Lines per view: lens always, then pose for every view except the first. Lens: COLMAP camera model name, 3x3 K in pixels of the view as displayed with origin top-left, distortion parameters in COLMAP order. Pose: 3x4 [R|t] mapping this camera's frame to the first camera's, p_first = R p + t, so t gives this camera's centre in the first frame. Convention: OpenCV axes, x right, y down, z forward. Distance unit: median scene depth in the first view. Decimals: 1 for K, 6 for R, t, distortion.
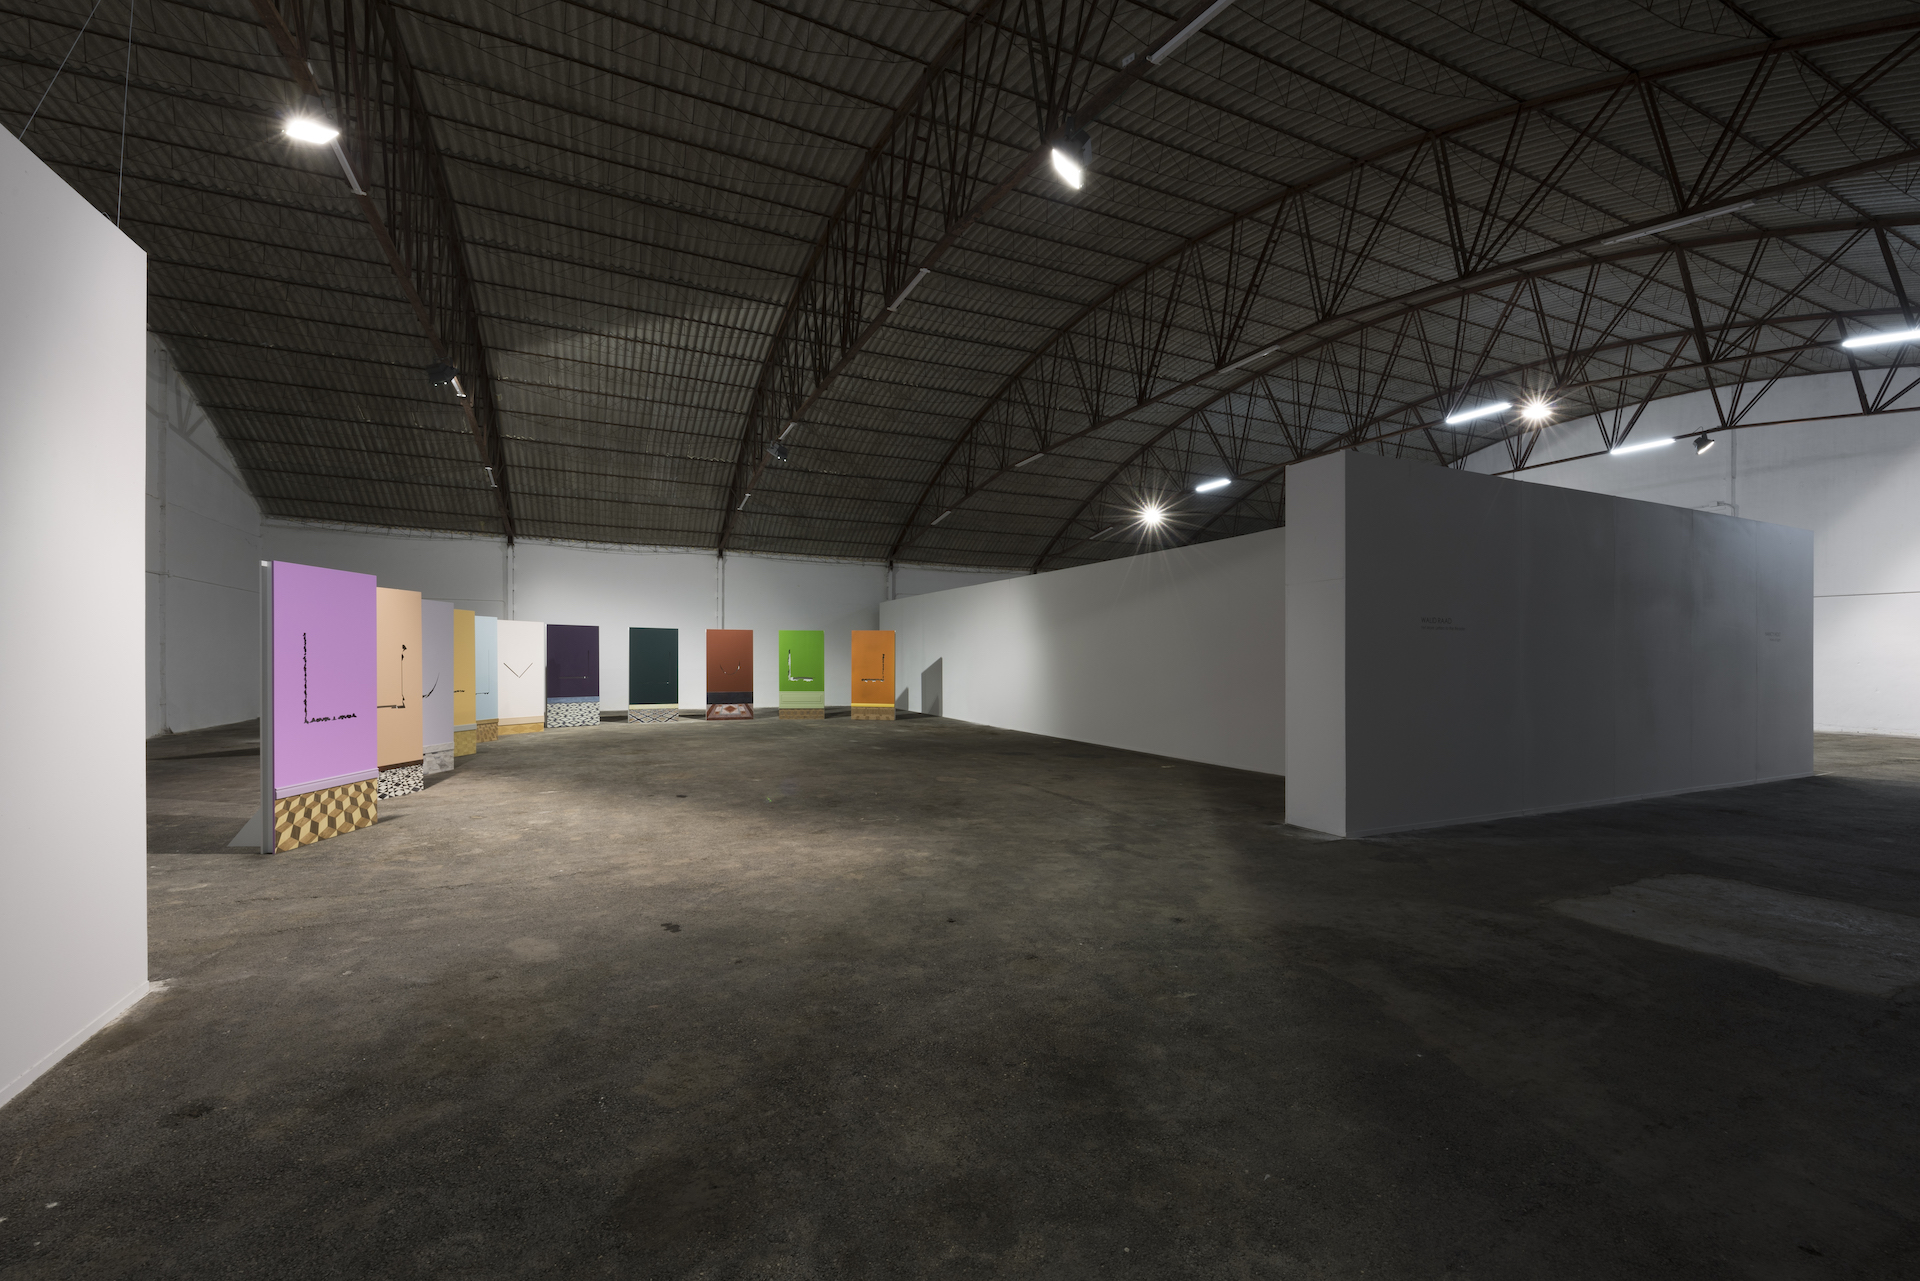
lens RADIAL K [[777.7, 0, 969.4], [0, 777.7, 665.1], [0, 0, 1]] dist [-0.003196, 0.000938]
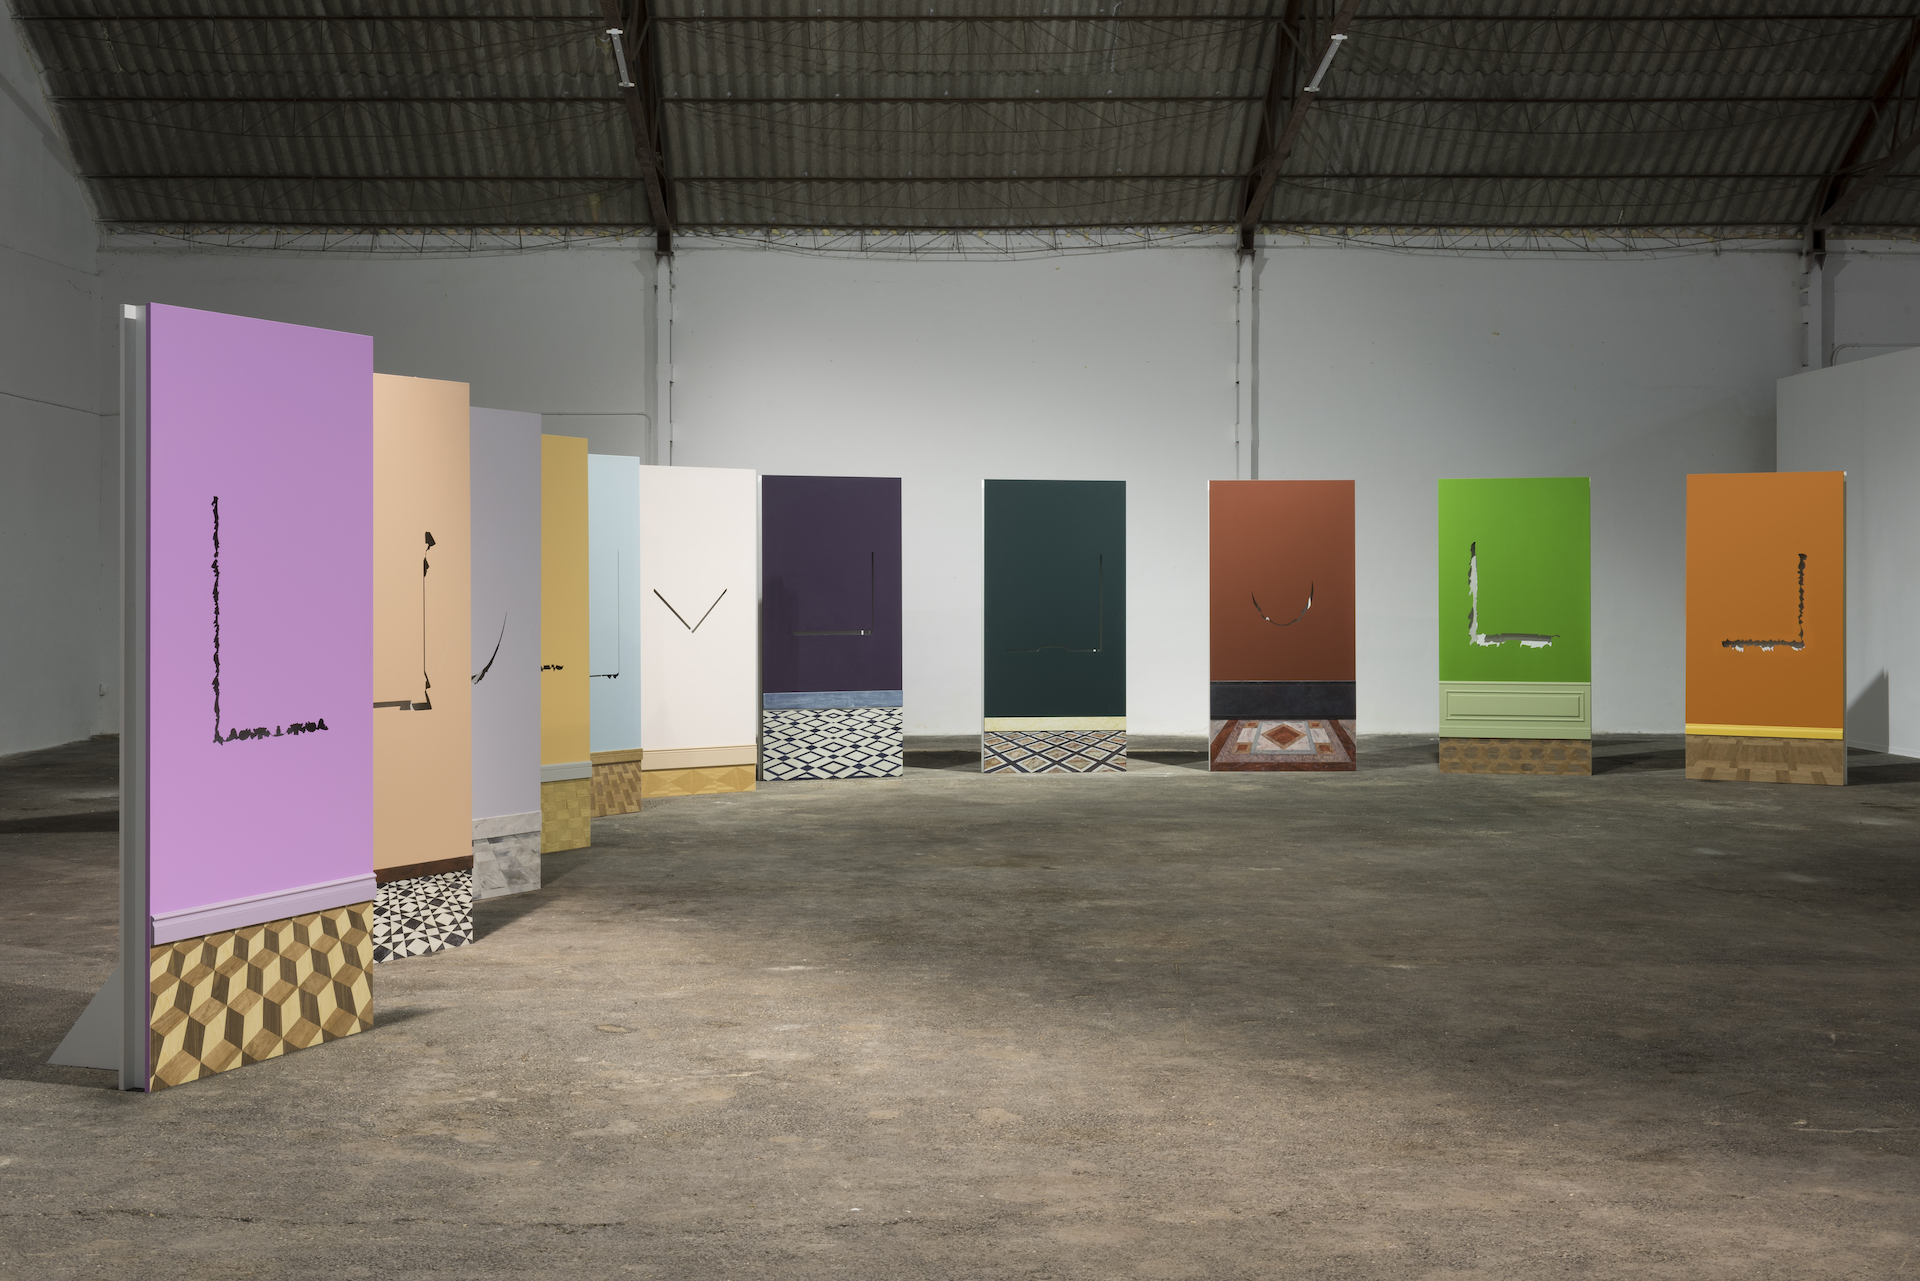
lens RADIAL K [[2548.8, 0, 936.2], [0, 2548.8, 598.4], [0, 0, 1]] dist [0.008709, 0.000000]
pose [[0.912253, -0.005366, -0.409591, -0.022003], [0.004281, 0.999984, -0.003565, 0.005638], [0.409604, 0.001499, 0.912262, 0.017960]]
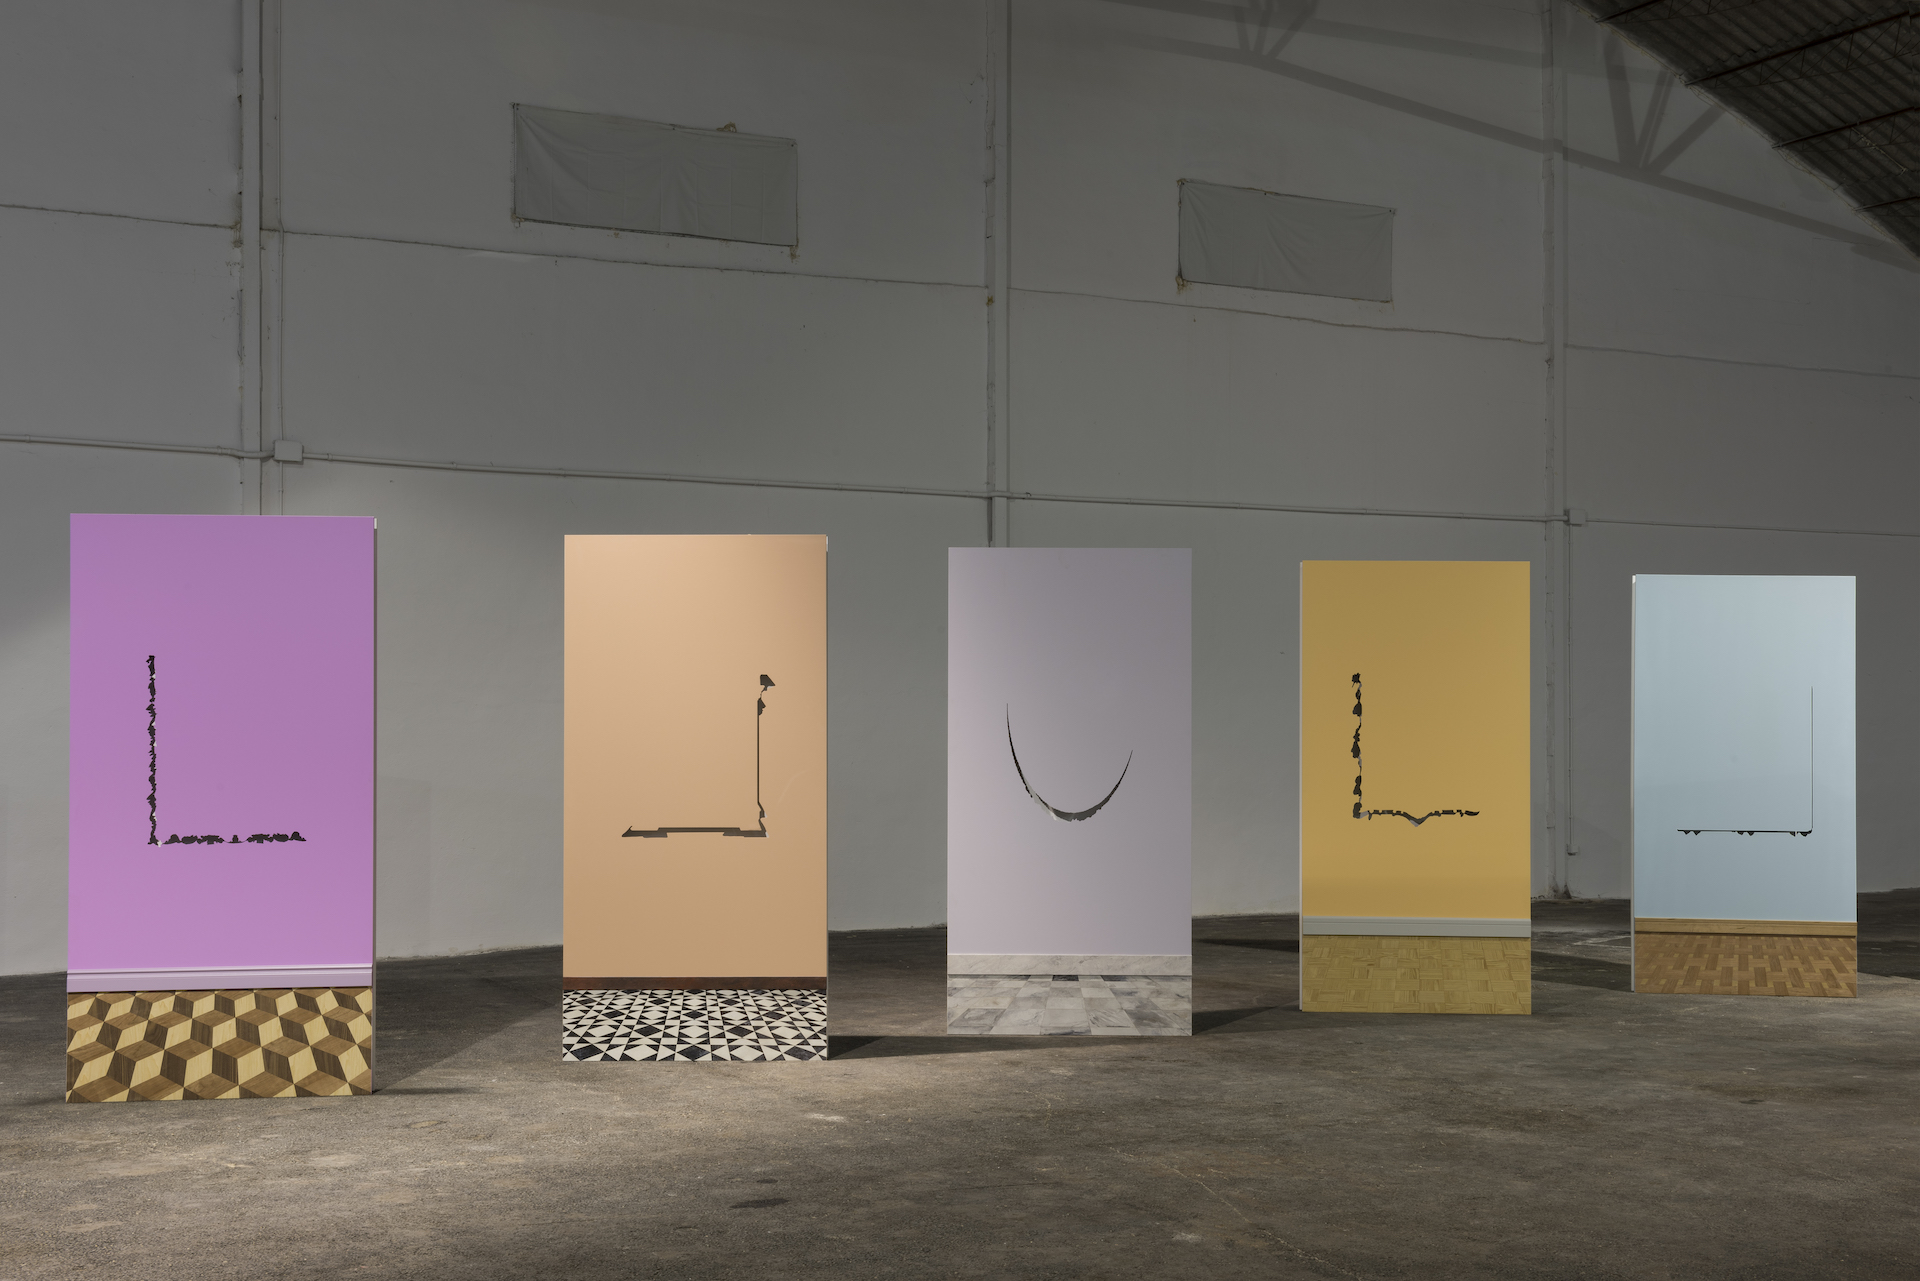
lens RADIAL K [[2579.7, 0, 959.7], [0, 2579.7, 635.9], [0, 0, 1]] dist [0.101984, 0.000000]
pose [[0.059940, -0.043235, -0.997265, 0.329410], [-0.003707, 0.999045, -0.043535, 0.006512], [0.998195, 0.006307, 0.059722, 0.590382]]
